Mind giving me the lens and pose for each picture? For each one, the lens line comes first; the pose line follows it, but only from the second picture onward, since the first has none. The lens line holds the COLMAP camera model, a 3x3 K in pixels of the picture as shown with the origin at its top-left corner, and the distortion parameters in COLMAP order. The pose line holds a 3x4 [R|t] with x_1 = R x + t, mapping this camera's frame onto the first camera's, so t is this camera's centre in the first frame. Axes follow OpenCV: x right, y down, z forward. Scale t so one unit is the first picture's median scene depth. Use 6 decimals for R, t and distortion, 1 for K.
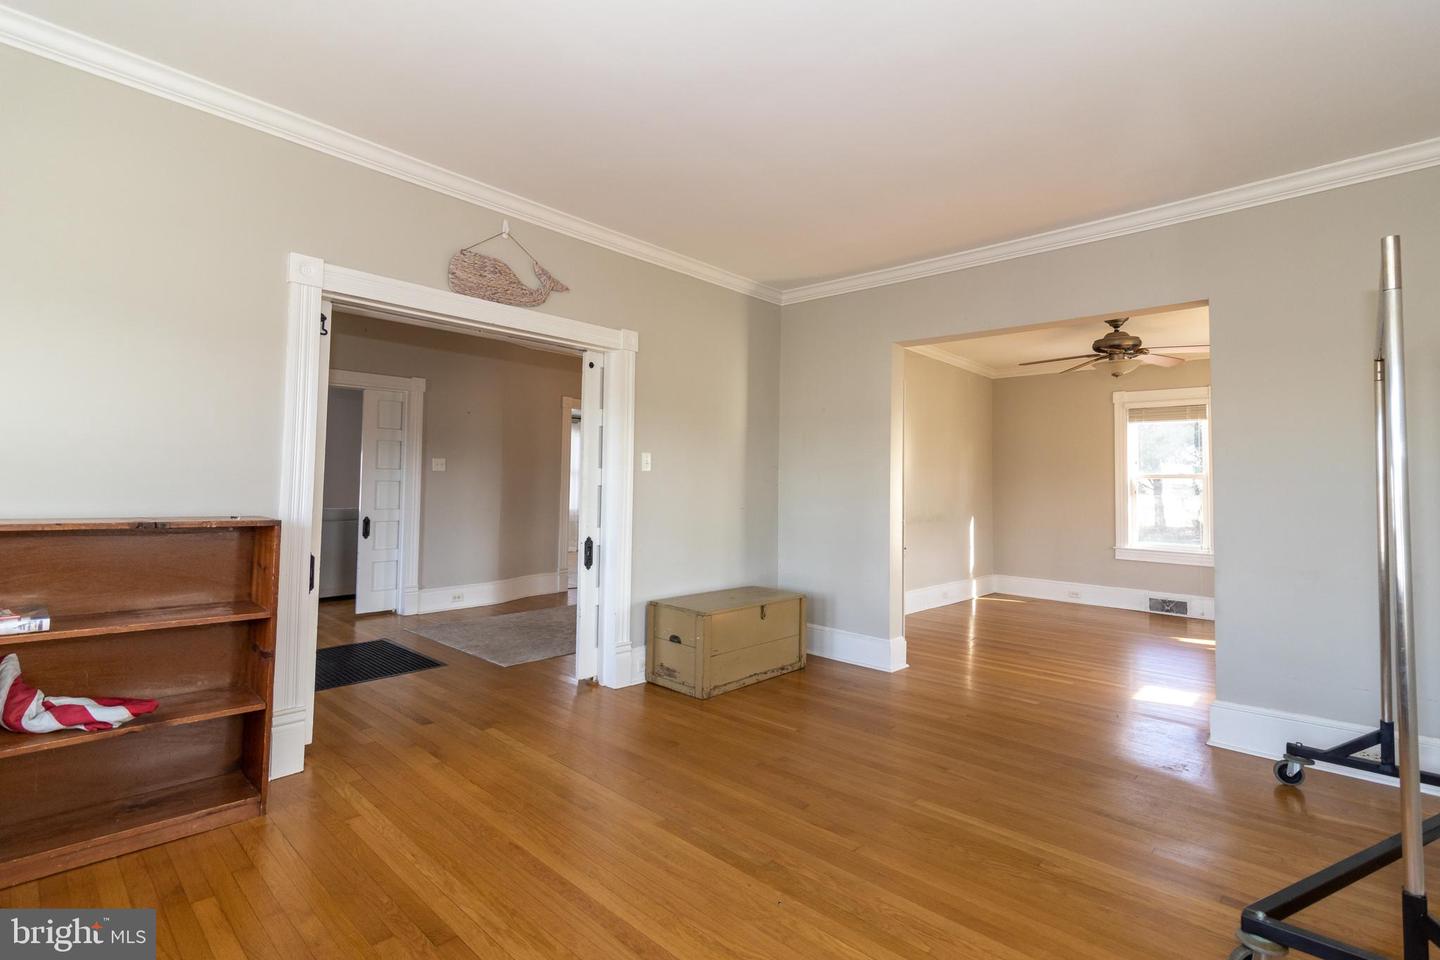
lens RADIAL K [[679.9, 0, 716.2], [0, 679.9, 458.2], [0, 0, 1]] dist [-0.000153, 0.000467]
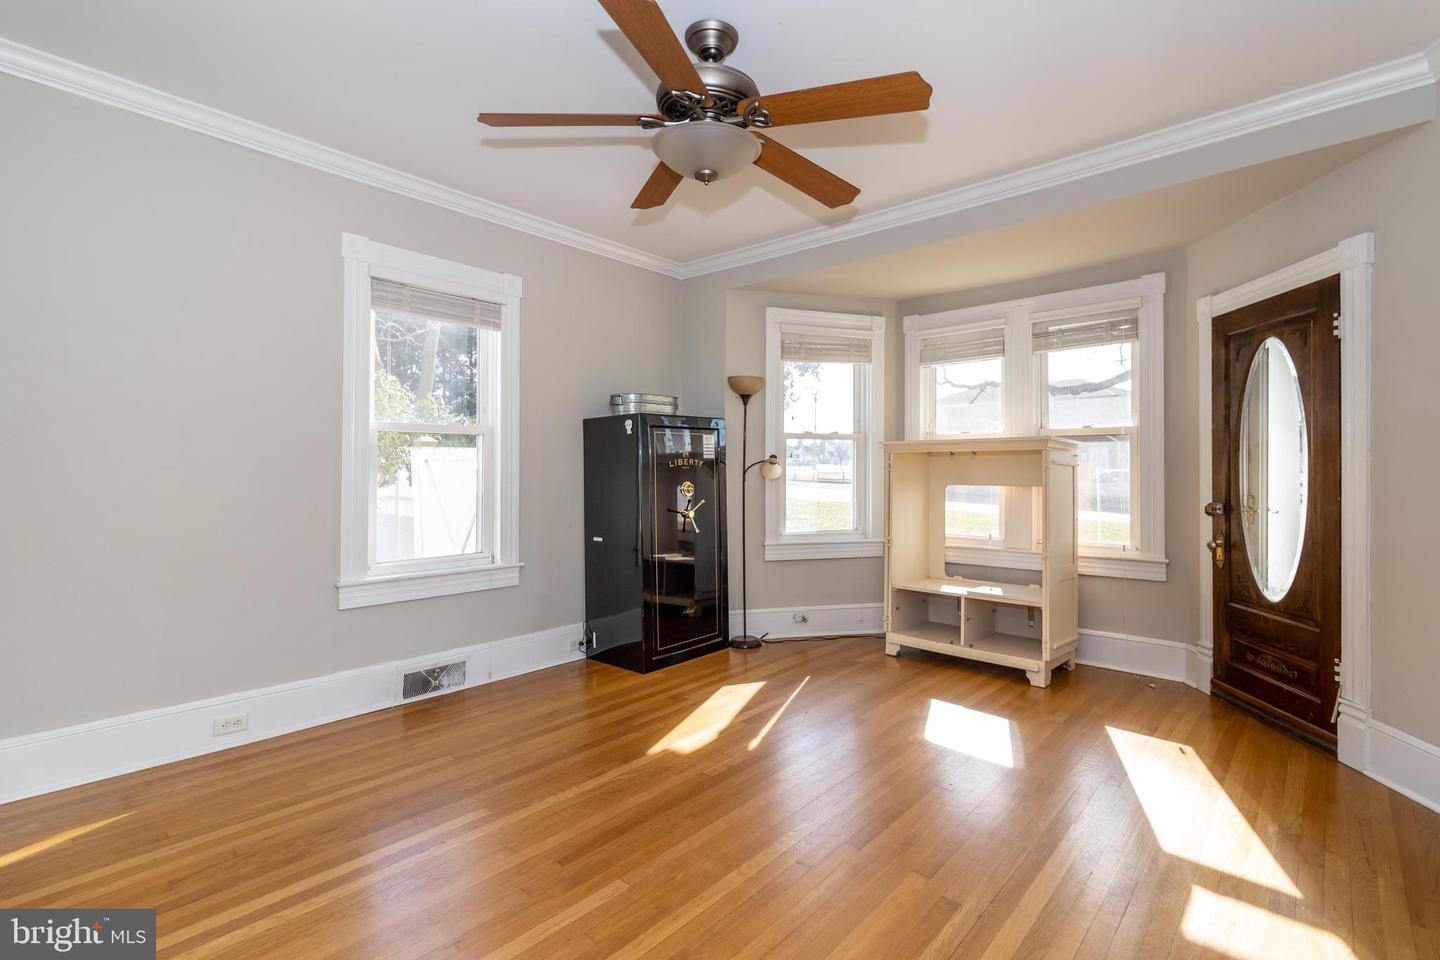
lens RADIAL K [[672.6, 0, 731.3], [0, 672.6, 458.5], [0, 0, 1]] dist [-0.000718, -0.000171]
pose [[-0.041815, -0.010725, 0.999068, 0.248872], [-0.052580, 0.998580, 0.008519, 0.057917], [-0.997741, -0.052175, -0.042320, 1.355076]]
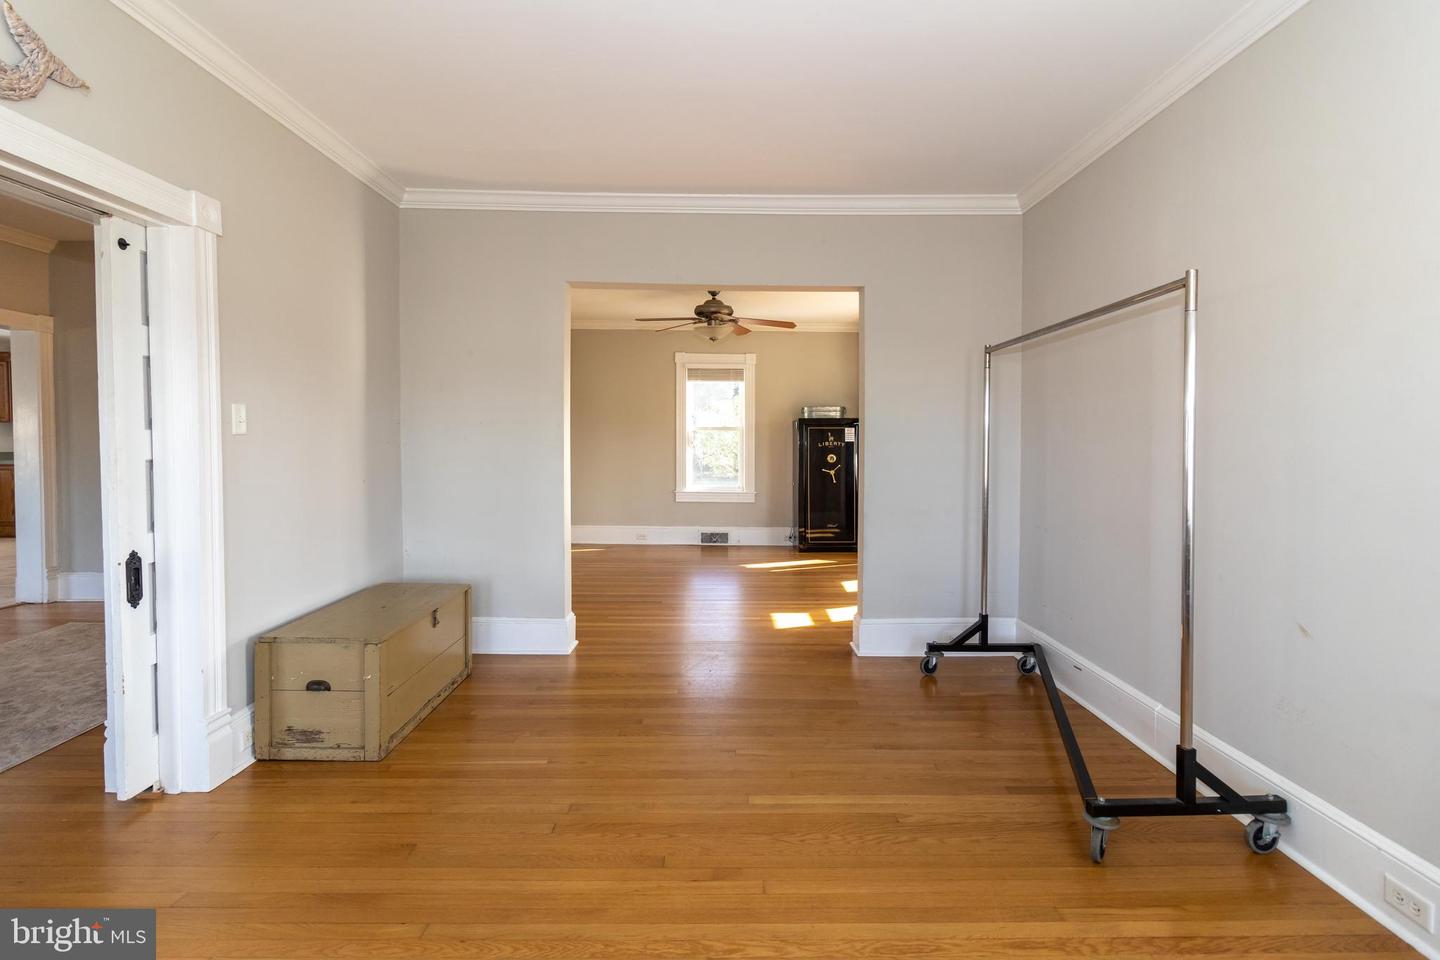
lens RADIAL K [[672.6, 0, 731.3], [0, 672.6, 458.5], [0, 0, 1]] dist [-0.000718, -0.000171]
pose [[0.717652, -0.035547, 0.695495, -0.213416], [-0.022236, 0.997018, 0.073902, -0.014141], [-0.696047, -0.068501, 0.714721, 0.251334]]
